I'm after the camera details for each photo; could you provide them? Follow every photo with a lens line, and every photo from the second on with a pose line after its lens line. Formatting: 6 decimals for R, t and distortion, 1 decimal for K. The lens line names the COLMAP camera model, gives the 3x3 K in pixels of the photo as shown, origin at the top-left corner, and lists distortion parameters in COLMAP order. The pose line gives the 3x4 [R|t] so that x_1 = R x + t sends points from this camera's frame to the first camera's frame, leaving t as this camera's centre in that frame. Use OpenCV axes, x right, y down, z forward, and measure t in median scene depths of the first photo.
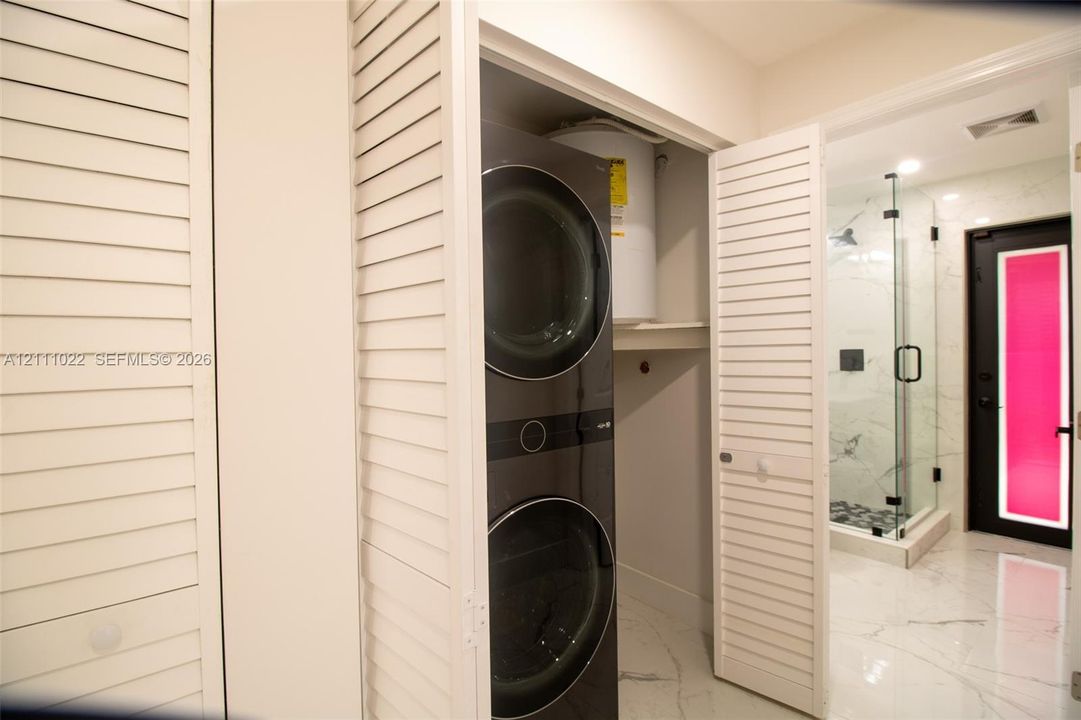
lens RADIAL K [[520.0, 0, 531.1], [0, 520.0, 357.4], [0, 0, 1]] dist [-0.017010, -0.001579]
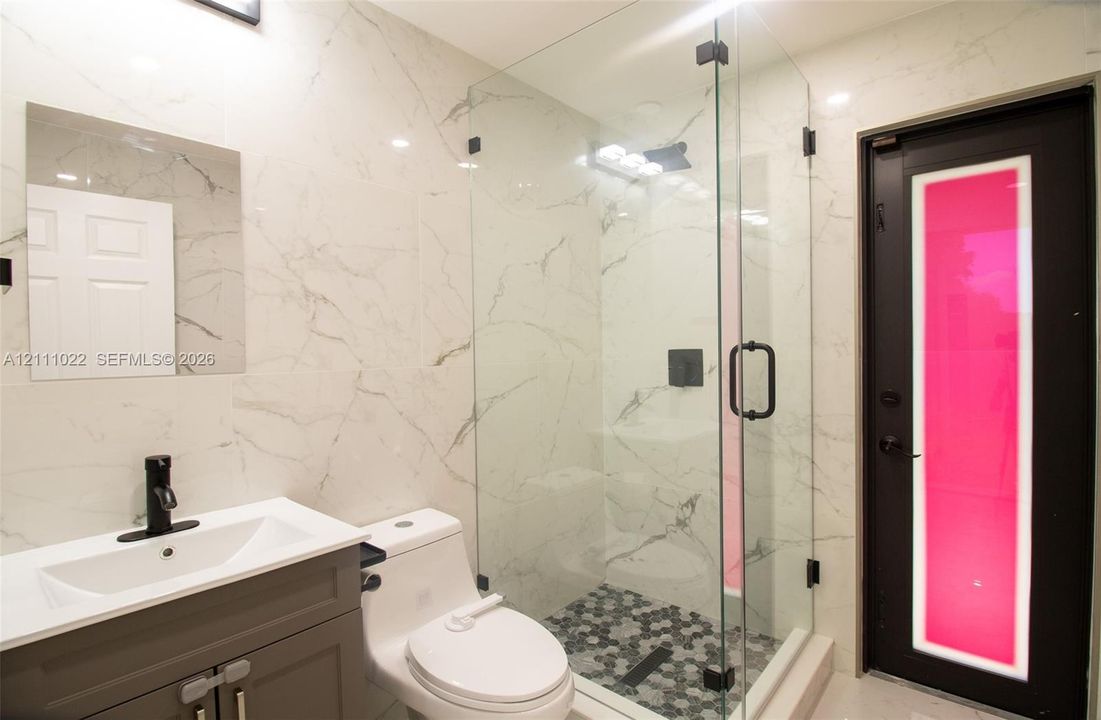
lens RADIAL K [[535.5, 0, 558.4], [0, 535.5, 356.5], [0, 0, 1]] dist [-0.004207, -0.001929]
pose [[0.983052, -0.001646, 0.183320, 0.411704], [0.000957, 0.999992, 0.003849, -0.011243], [-0.183325, -0.003608, 0.983046, 0.480202]]
